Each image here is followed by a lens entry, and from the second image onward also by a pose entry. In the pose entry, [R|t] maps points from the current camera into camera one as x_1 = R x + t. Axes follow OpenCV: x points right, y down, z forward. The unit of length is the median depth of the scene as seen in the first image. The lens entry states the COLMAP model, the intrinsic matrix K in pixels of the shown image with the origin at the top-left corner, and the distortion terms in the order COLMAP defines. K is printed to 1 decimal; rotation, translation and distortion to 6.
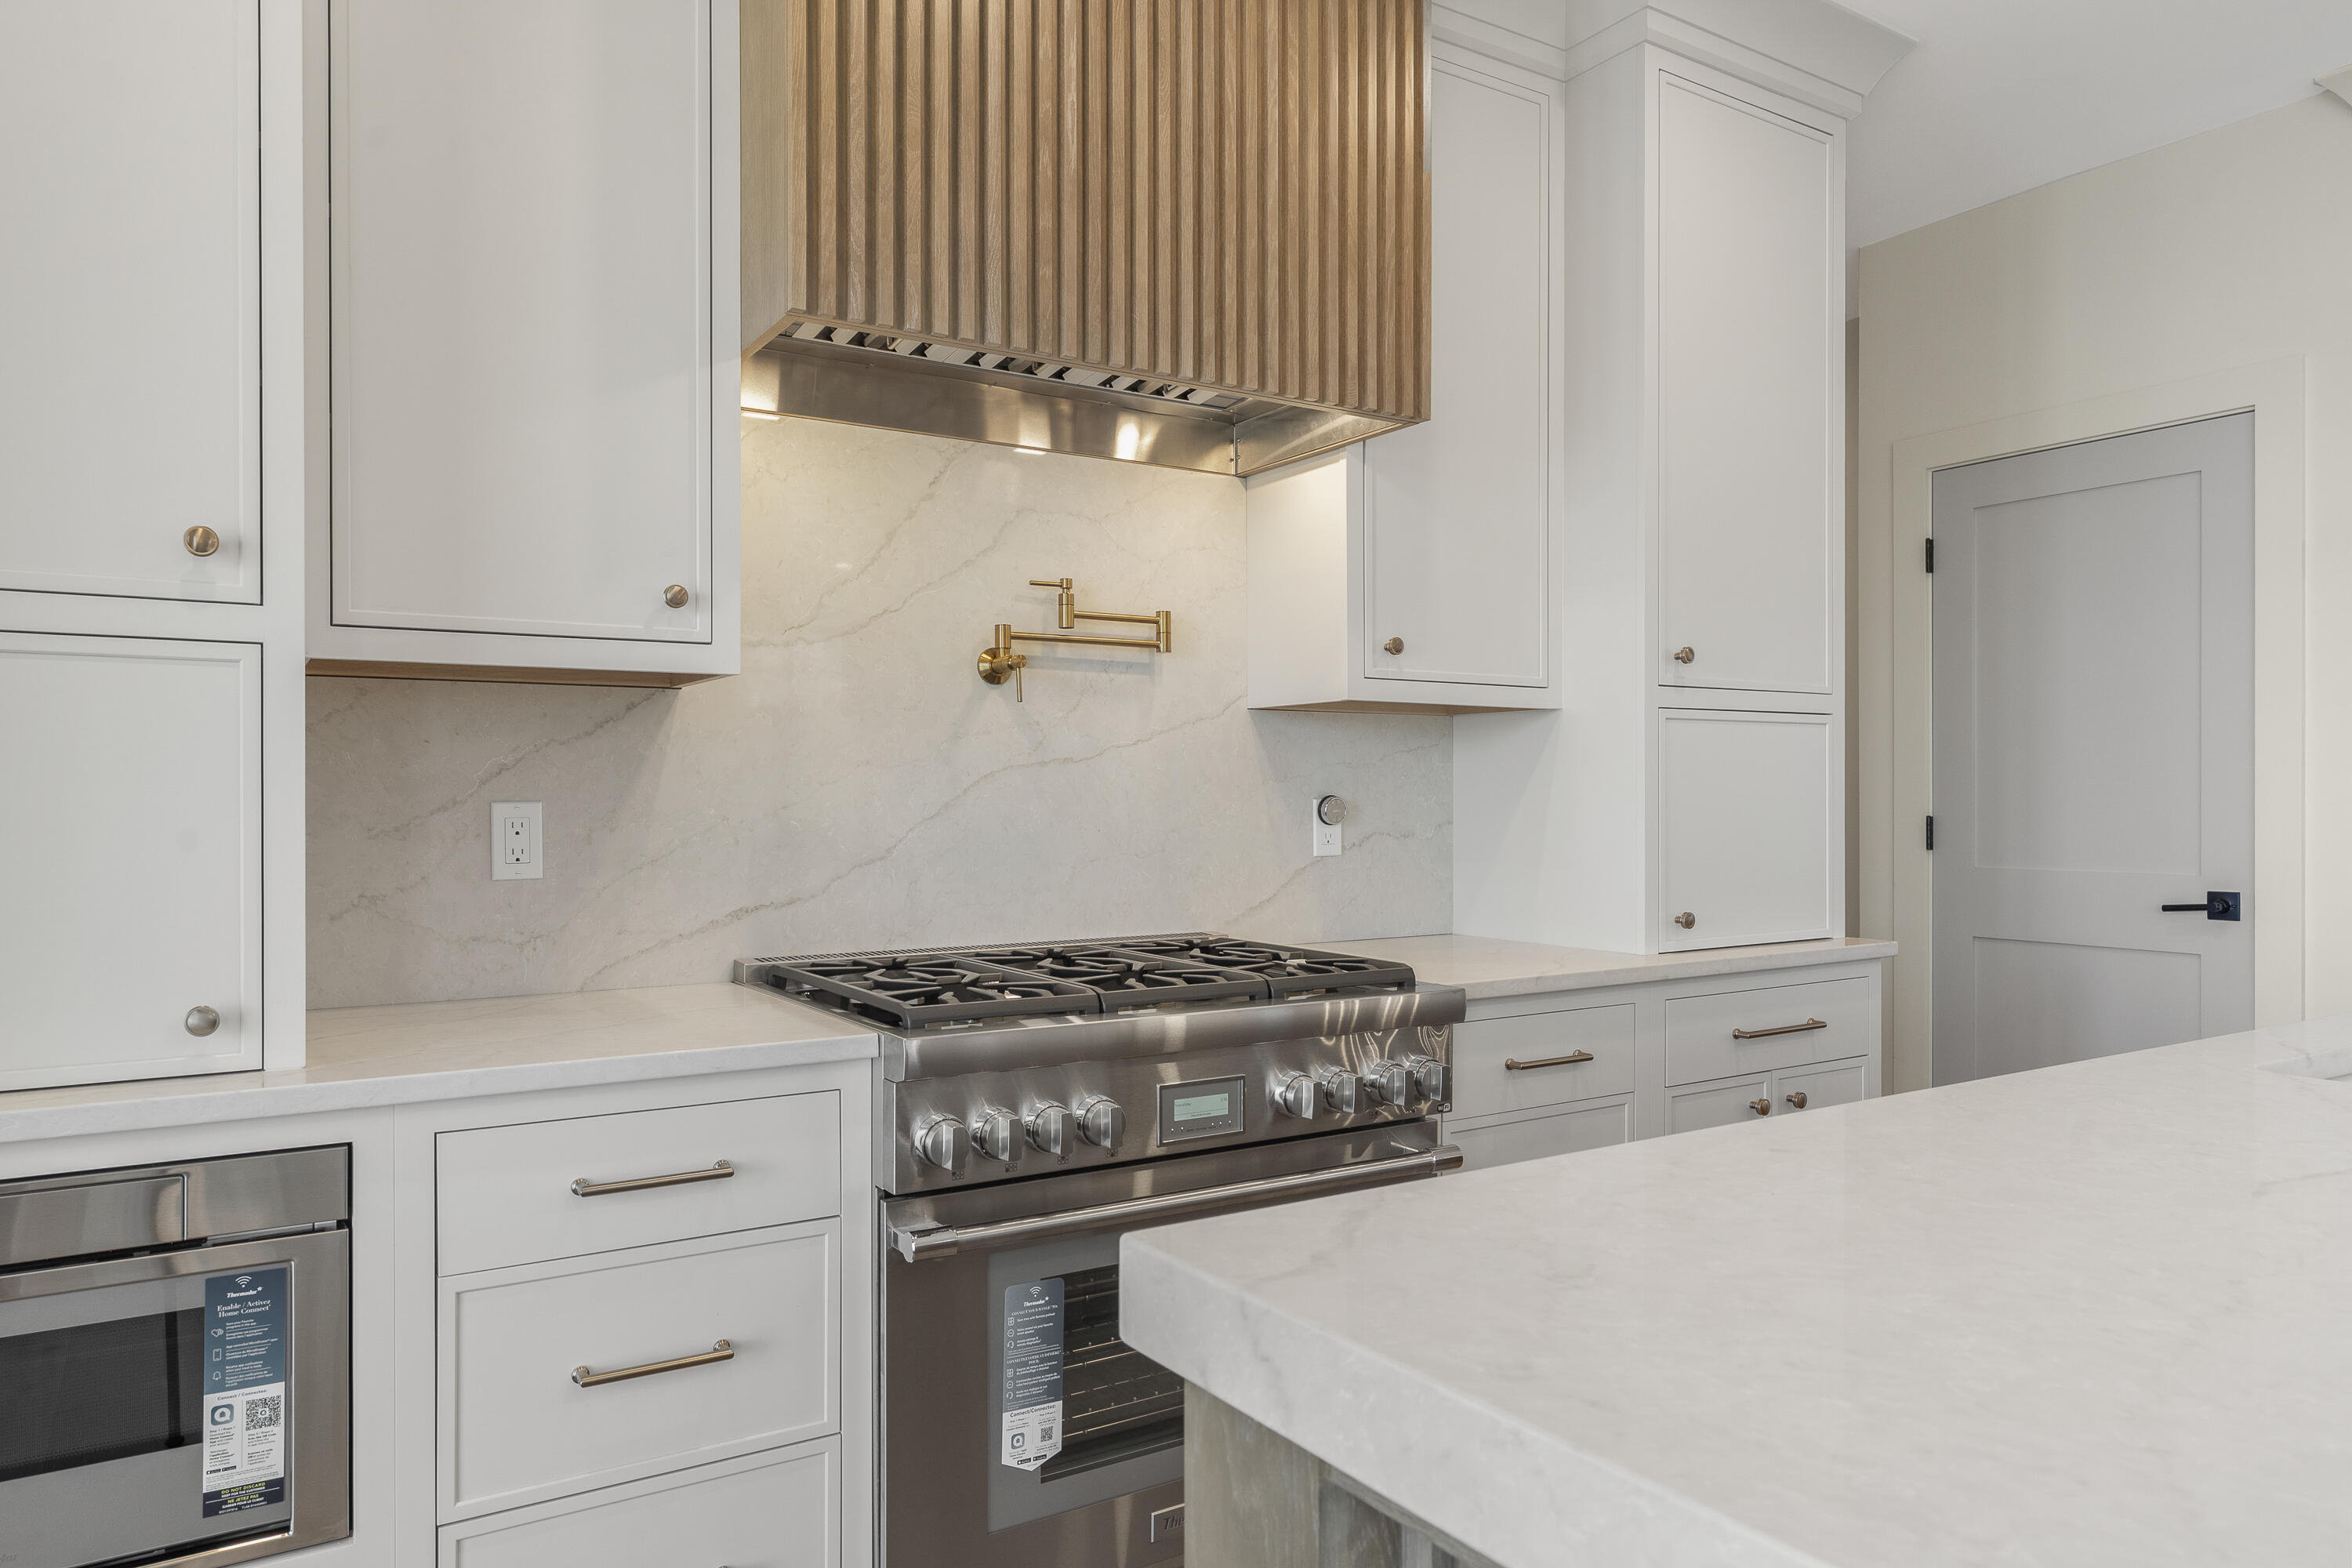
lens RADIAL K [[1517.6, 0, 1177.3], [0, 1517.6, 795.1], [0, 0, 1]] dist [0.008291, 0.000945]
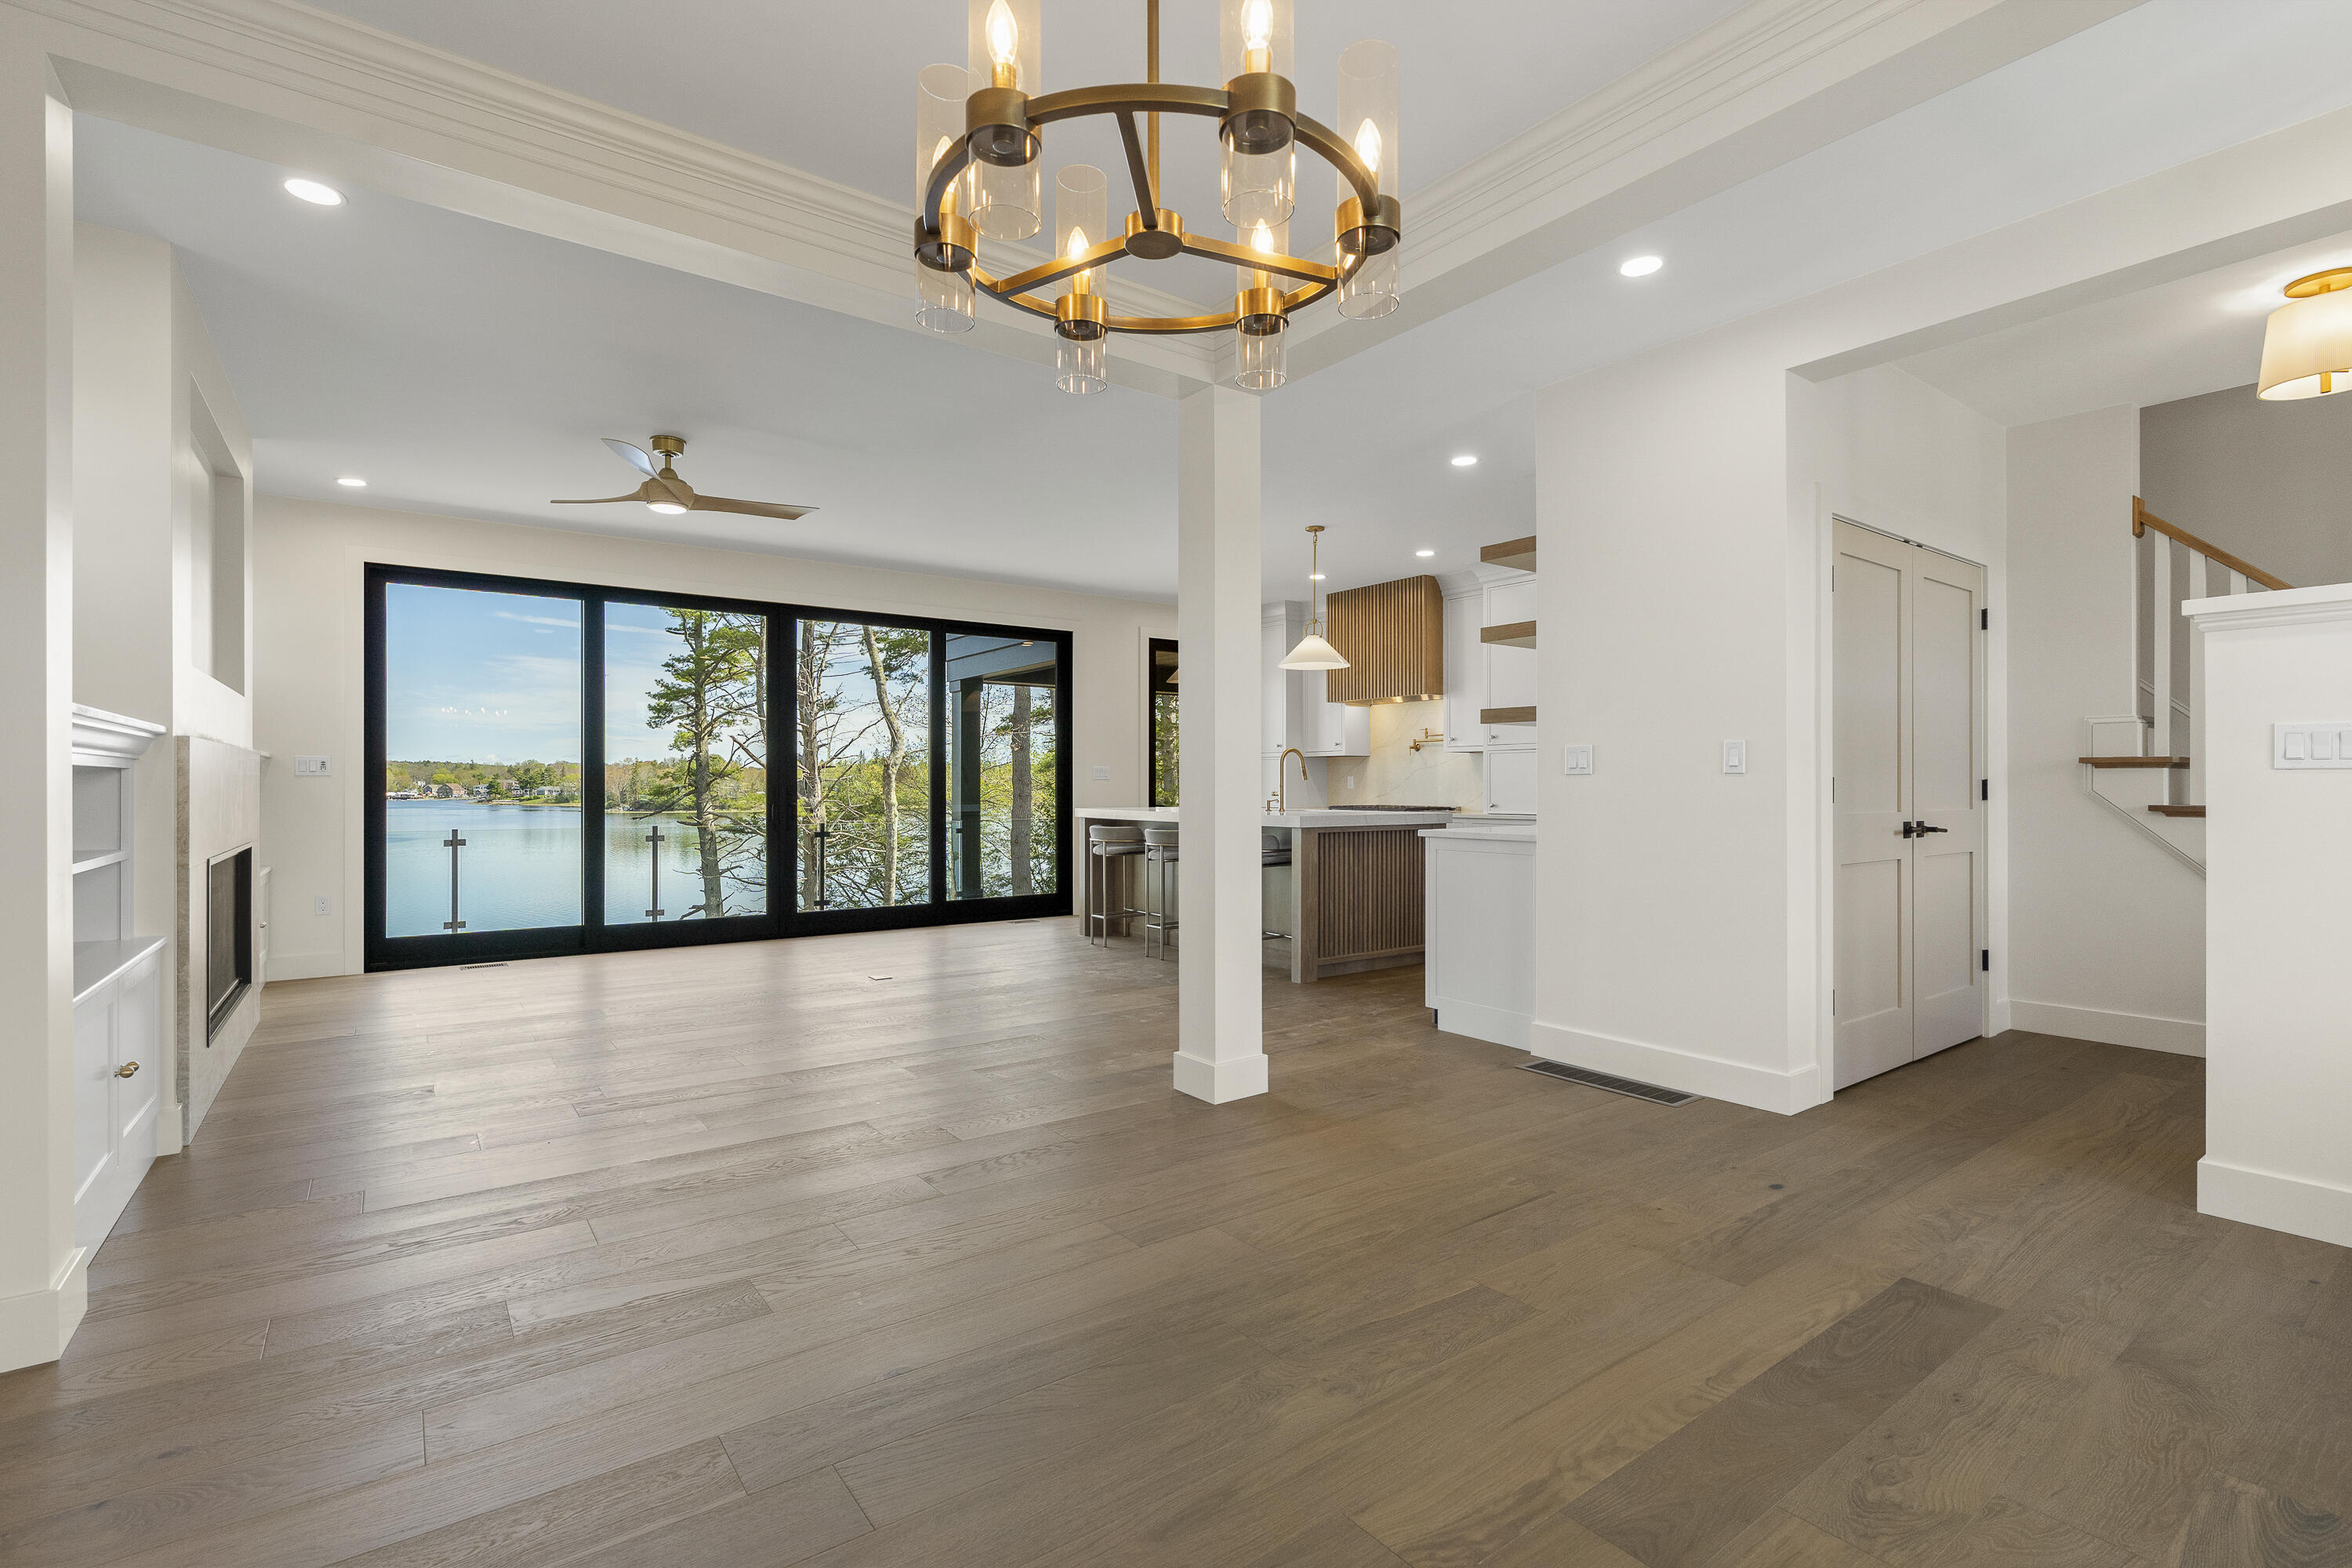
lens RADIAL K [[1075.7, 0, 1175.1], [0, 1075.7, 792.9], [0, 0, 1]] dist [-0.008300, 0.002911]
pose [[0.059403, 0.009347, -0.998190, 3.792303], [0.000702, 0.999956, 0.009405, 0.029520], [0.998234, -0.001259, 0.059394, 0.043626]]
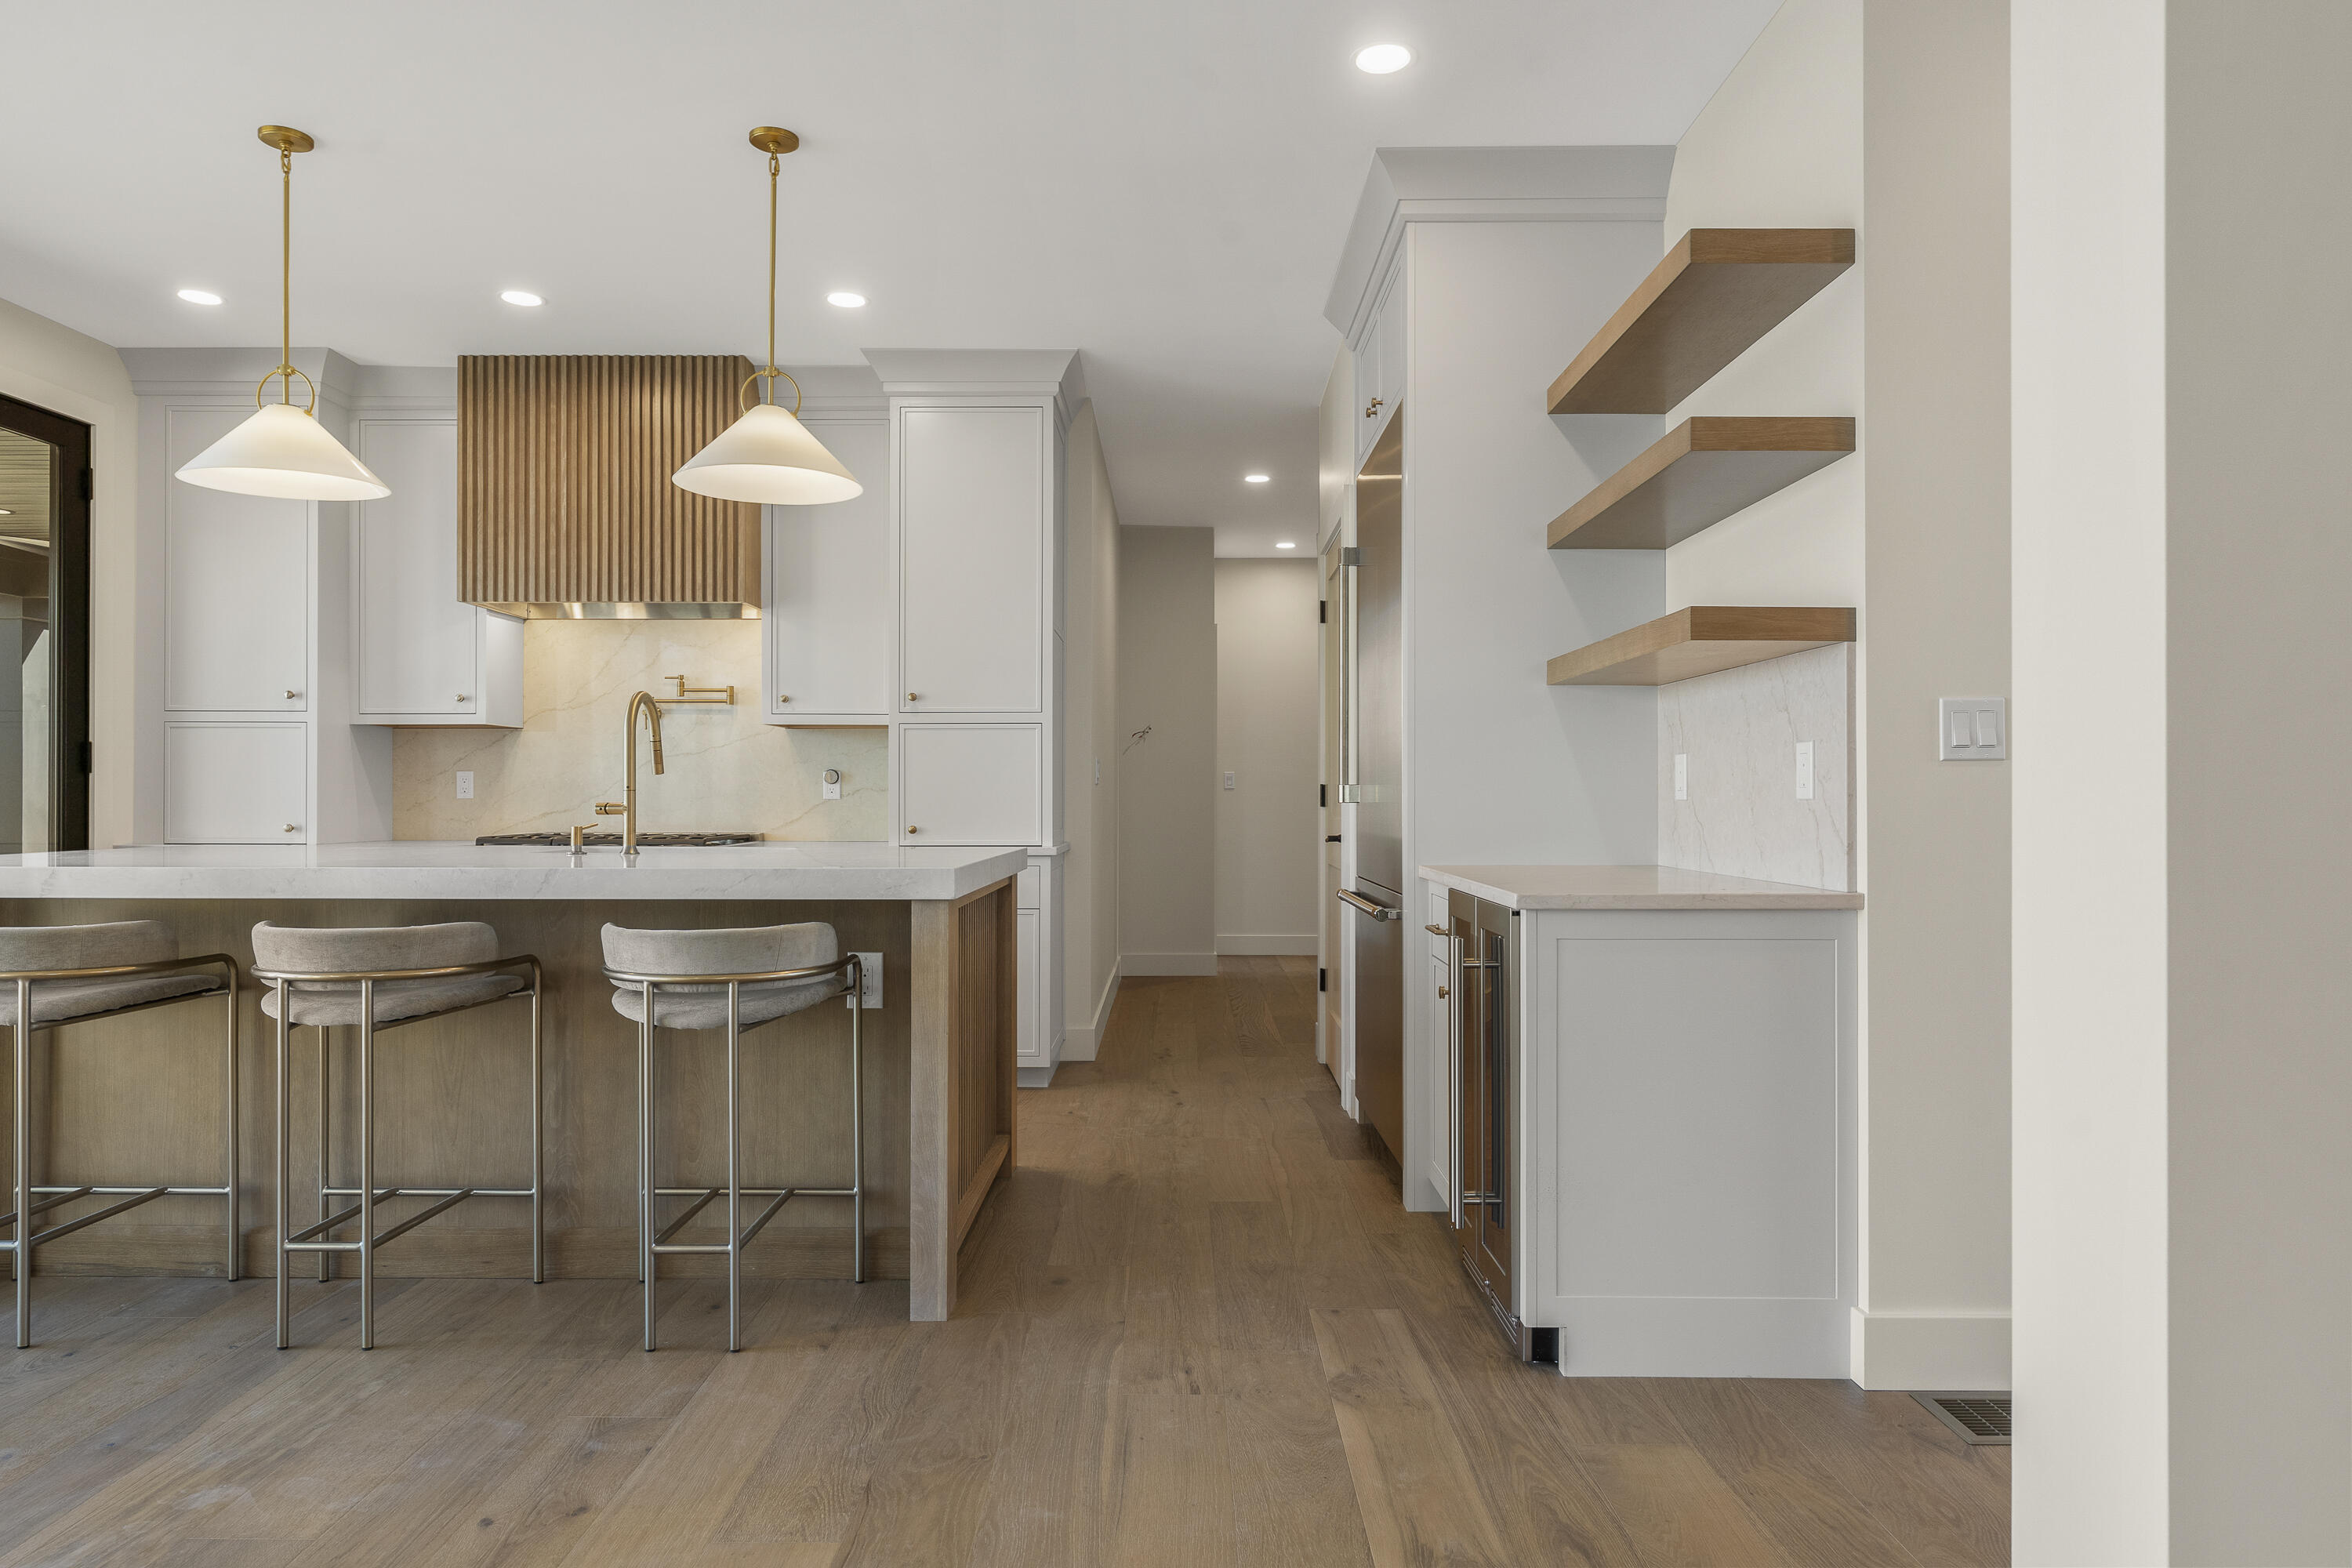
lens RADIAL K [[1418.0, 0, 1160.4], [0, 1418.0, 788.8], [0, 0, 1]] dist [0.004371, 0.002194]
pose [[0.836141, -0.000008, -0.548515, 2.043904], [-0.003202, 0.999983, -0.004895, 0.045531], [0.548505, 0.005850, 0.836127, -0.473070]]
